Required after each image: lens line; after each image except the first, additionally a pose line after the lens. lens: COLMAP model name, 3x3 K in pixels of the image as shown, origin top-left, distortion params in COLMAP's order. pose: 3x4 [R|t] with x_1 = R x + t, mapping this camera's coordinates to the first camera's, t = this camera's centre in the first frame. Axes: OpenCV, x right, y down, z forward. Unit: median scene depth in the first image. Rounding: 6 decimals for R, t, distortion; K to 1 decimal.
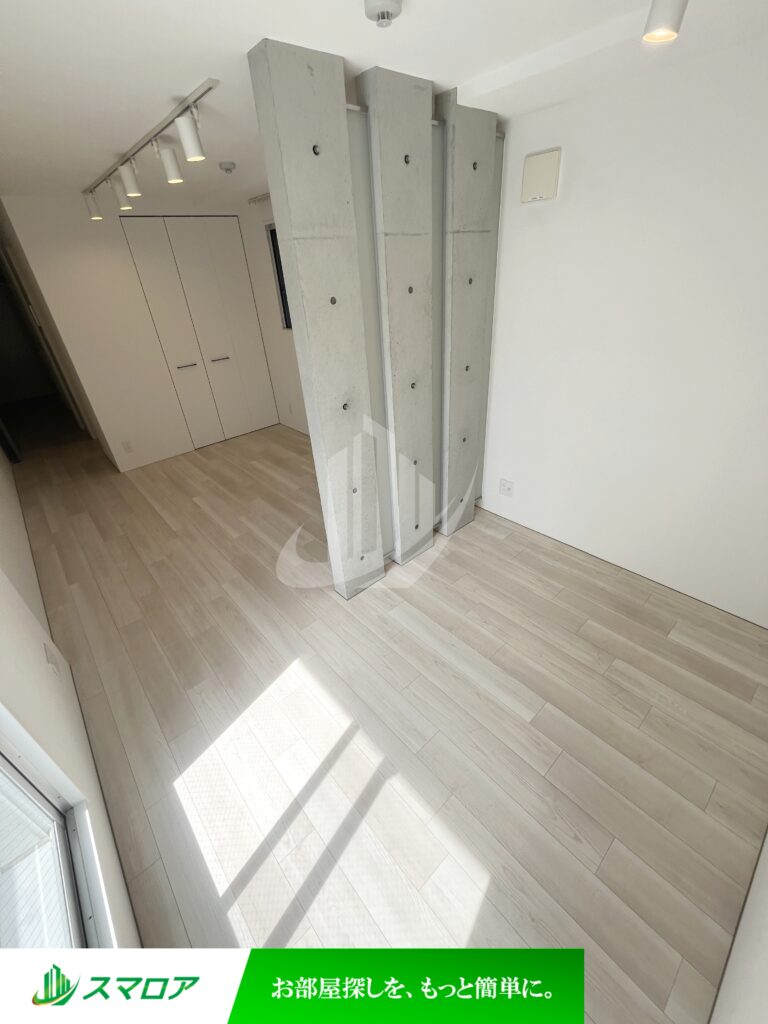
lens RADIAL K [[413.6, 0, 384.0], [0, 413.6, 512.0], [0, 0, 1]] dist [-0.001786, -0.000131]
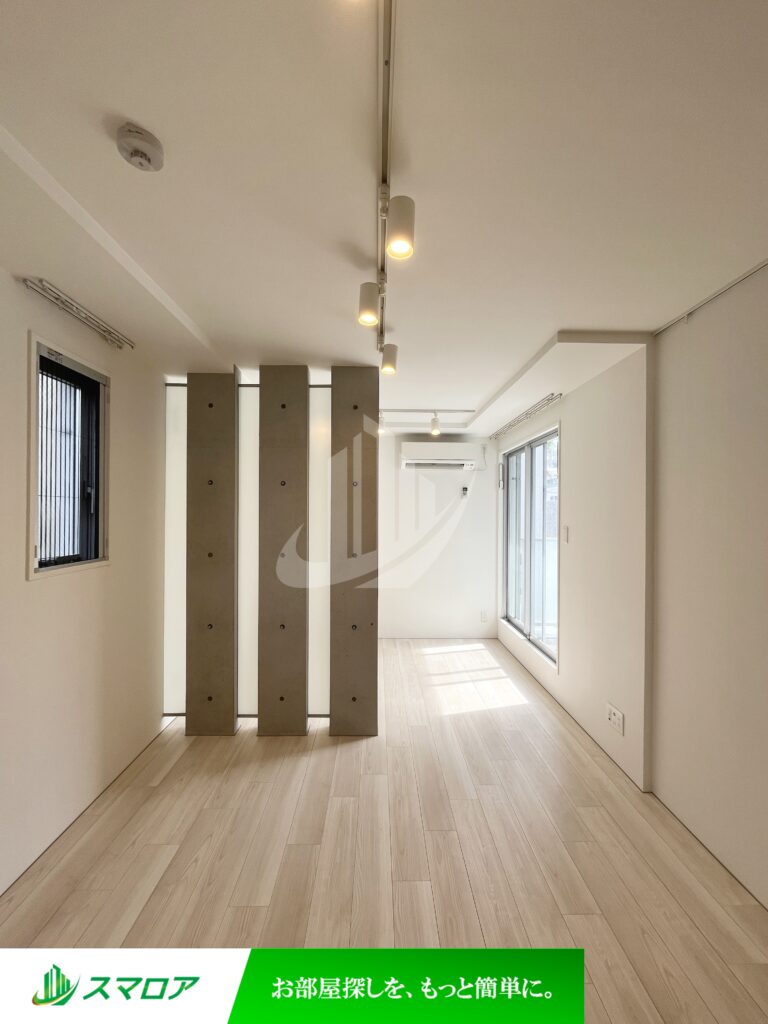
lens RADIAL K [[414.5, 0, 385.4], [0, 414.5, 514.3], [0, 0, 1]] dist [0.001209, -0.000209]
pose [[-0.758694, 0.063305, 0.648364, -0.945892], [0.379561, 0.851838, 0.360978, -0.730071], [-0.529450, 0.519966, -0.670312, 1.581458]]
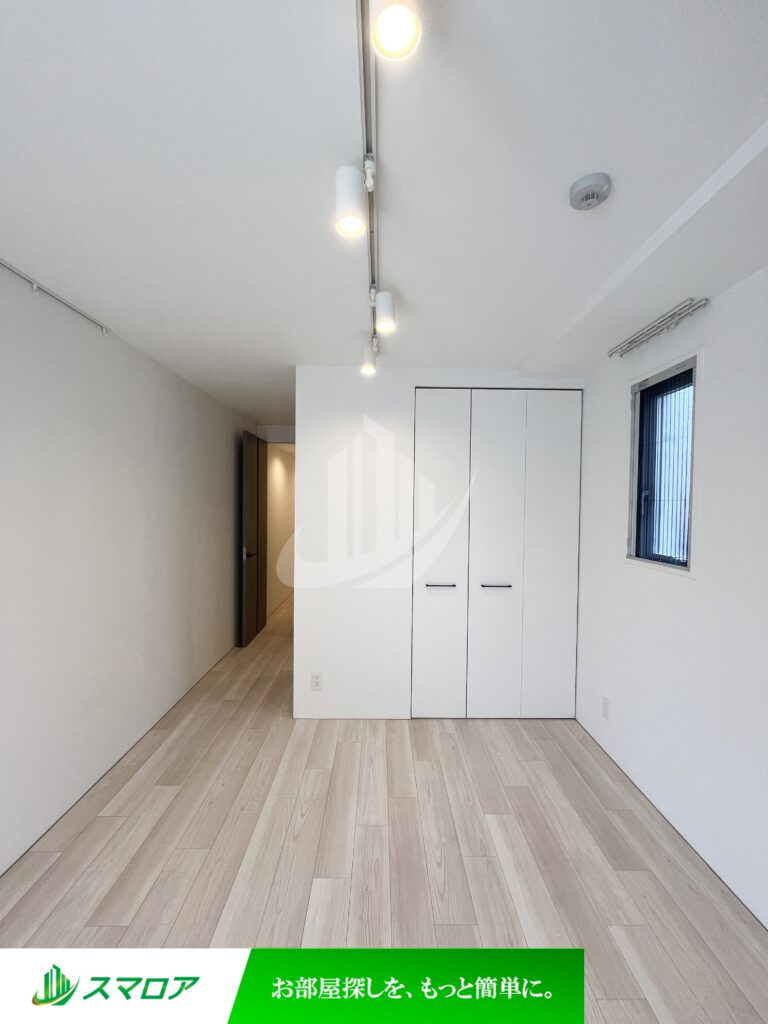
lens RADIAL K [[415.6, 0, 385.6], [0, 415.6, 513.7], [0, 0, 1]] dist [-0.000456, -0.000049]
pose [[0.756683, 0.091958, -0.647282, -0.276777], [-0.394503, 0.853721, -0.339895, -0.387999], [0.521342, 0.512547, 0.682274, 0.917266]]
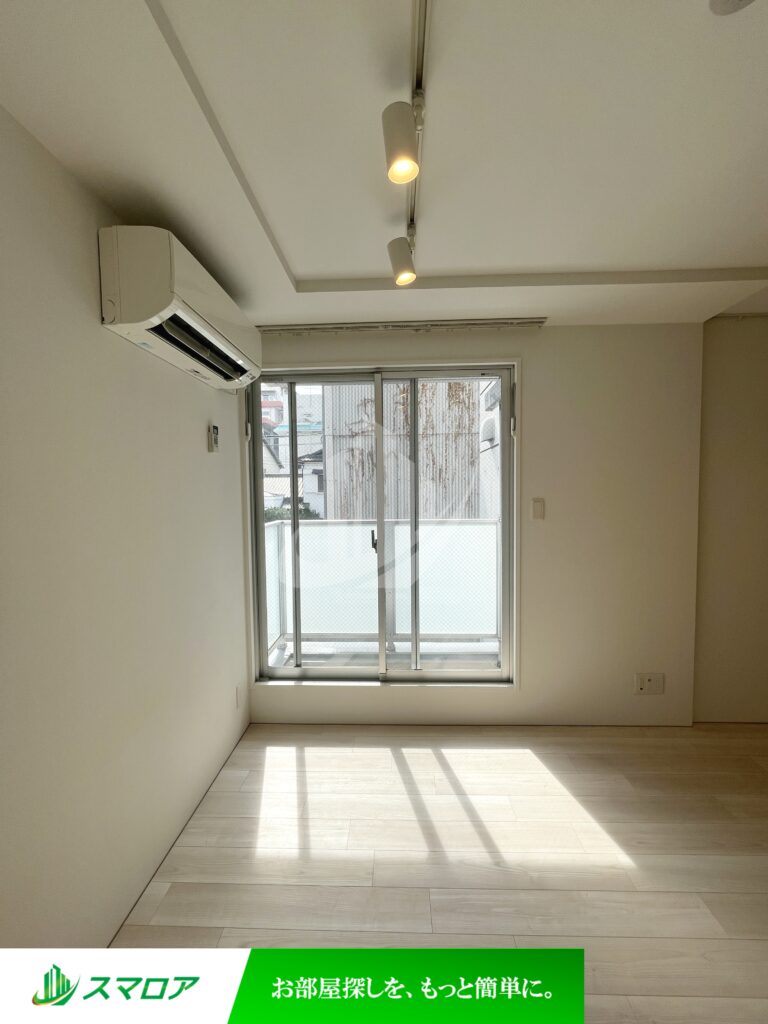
lens RADIAL K [[410.3, 0, 385.7], [0, 410.3, 517.2], [0, 0, 1]] dist [-0.000902, -0.000007]
pose [[-0.686489, 0.123169, -0.716632, 0.486839], [-0.327128, 0.827868, 0.455656, -0.303646], [0.649399, 0.547233, -0.528030, 0.723335]]
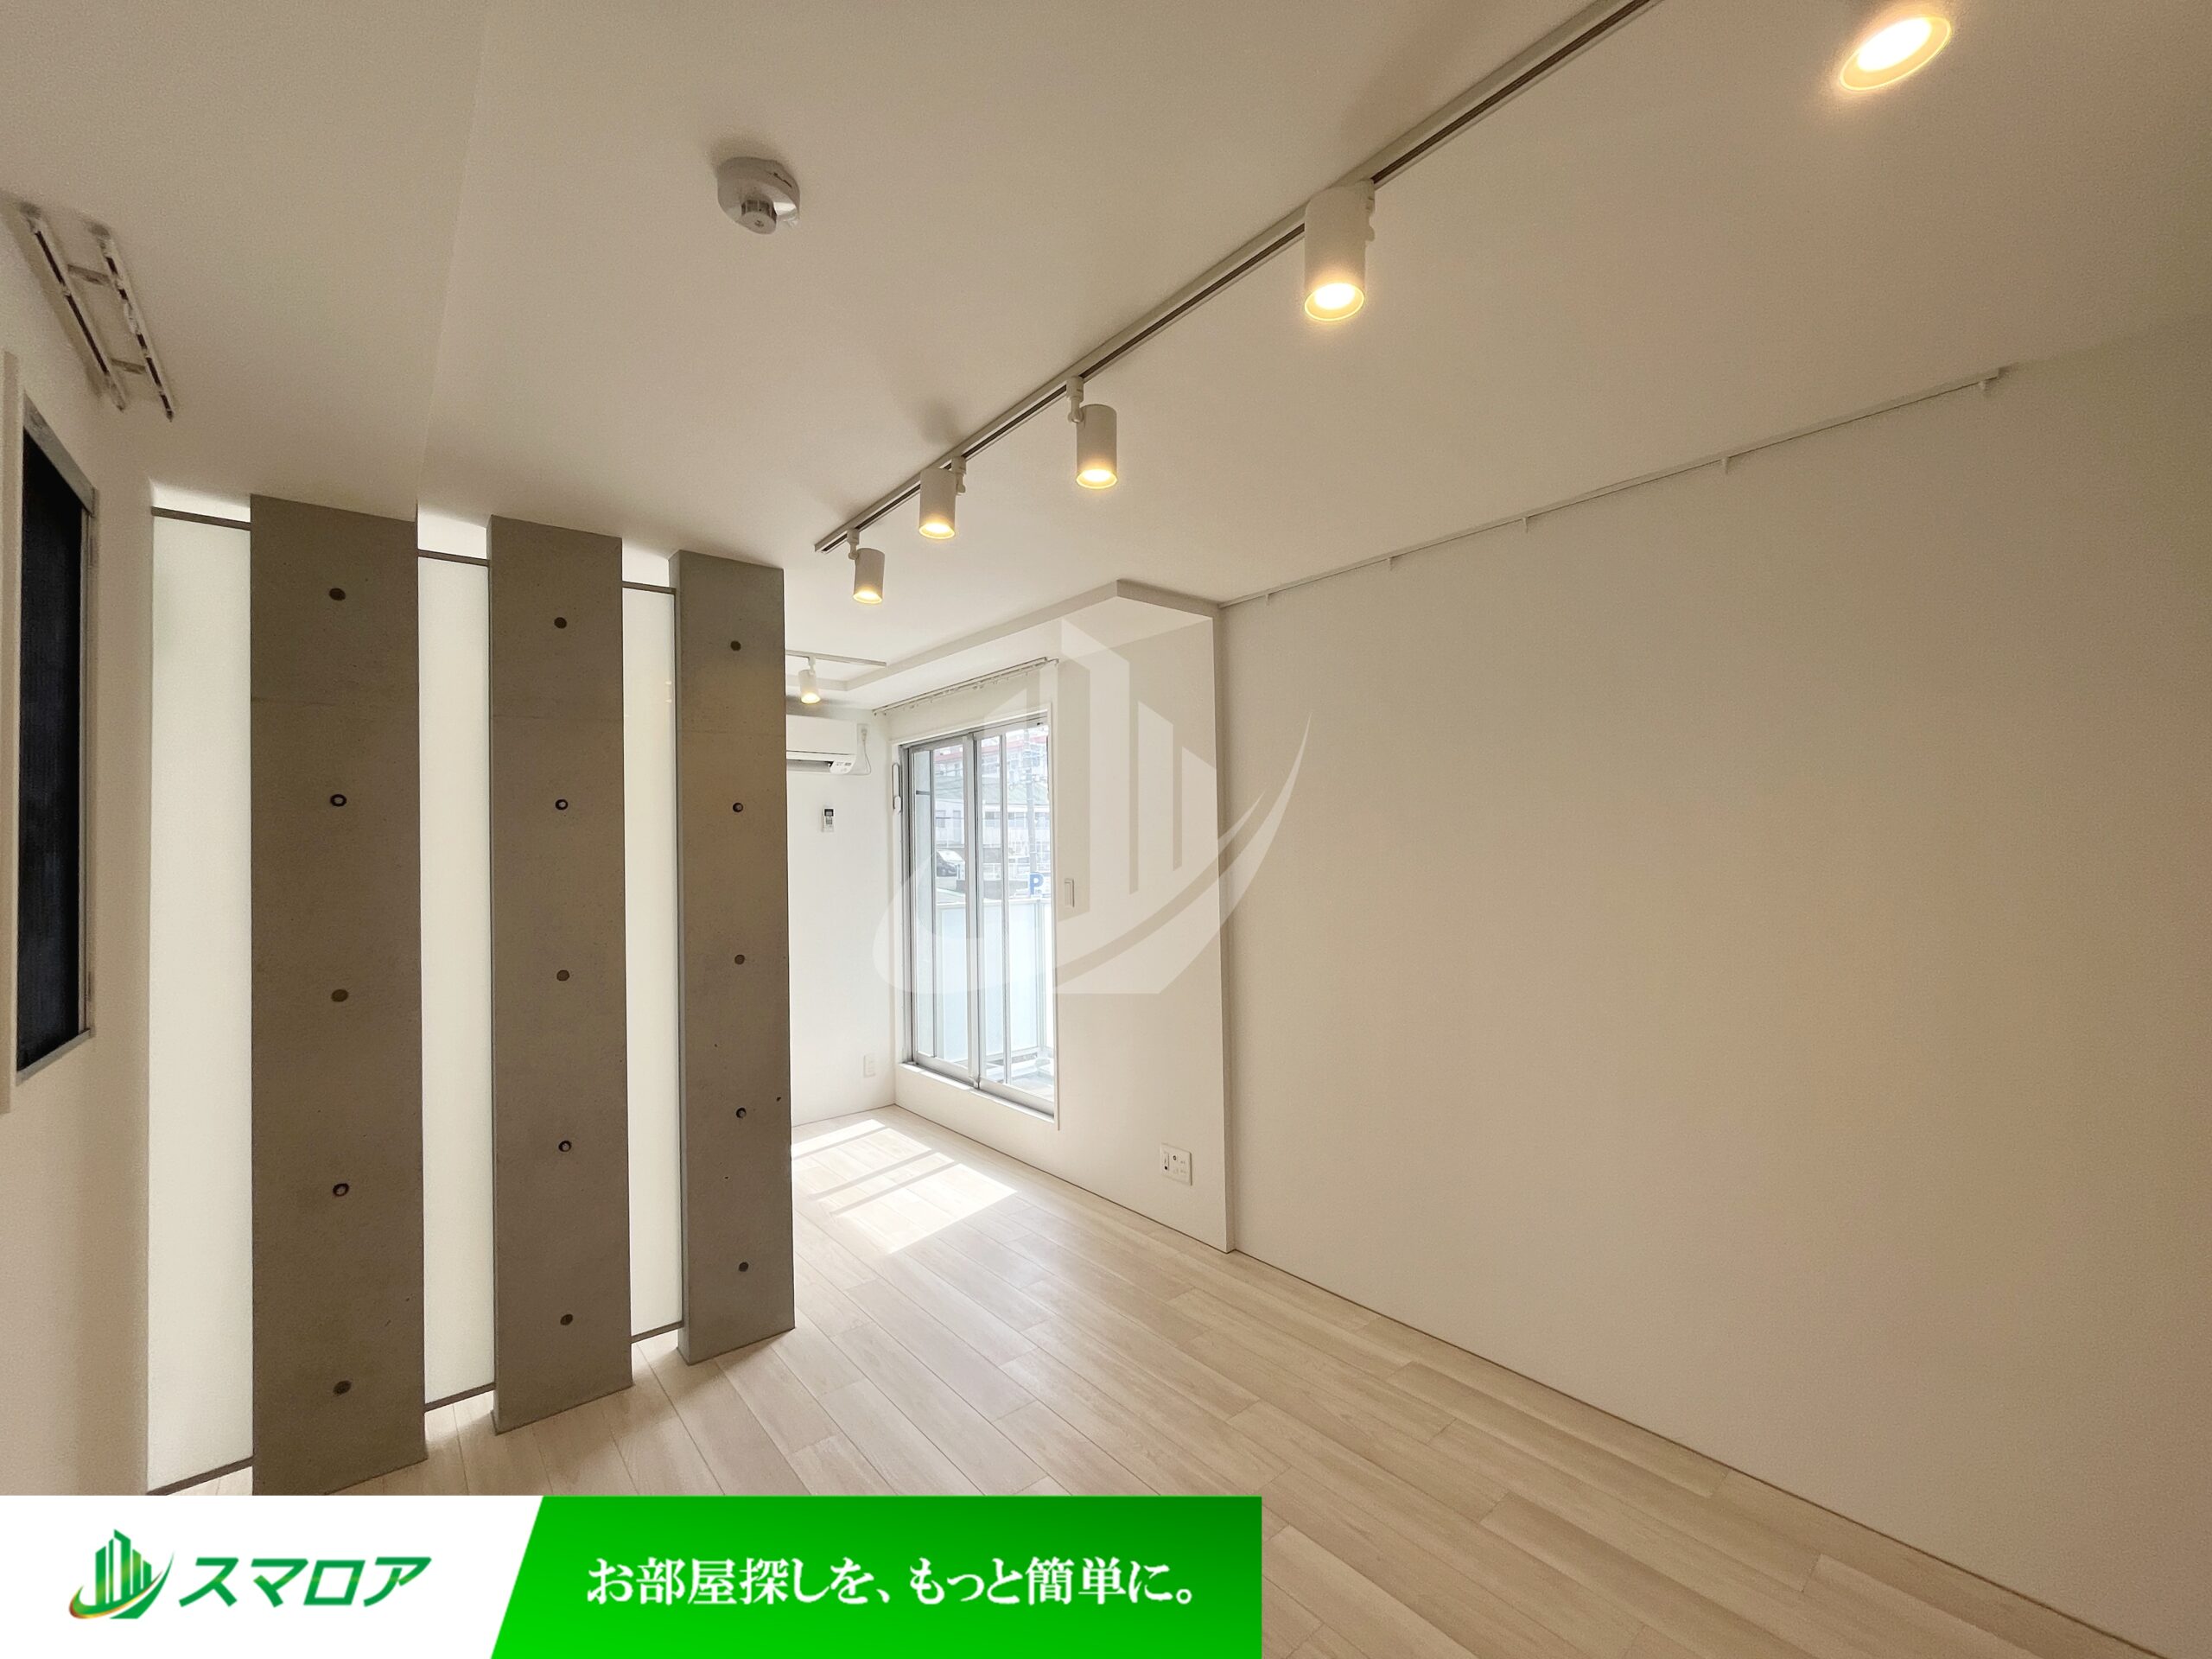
lens RADIAL K [[893.4, 0, 1107.3], [0, 893.4, 834.5], [0, 0, 1]] dist [-0.001786, -0.000131]
pose [[-0.995624, 0.089671, 0.026313, -0.648639], [0.090635, 0.857925, 0.505718, -0.938359], [0.022773, 0.505889, -0.862298, 1.852229]]
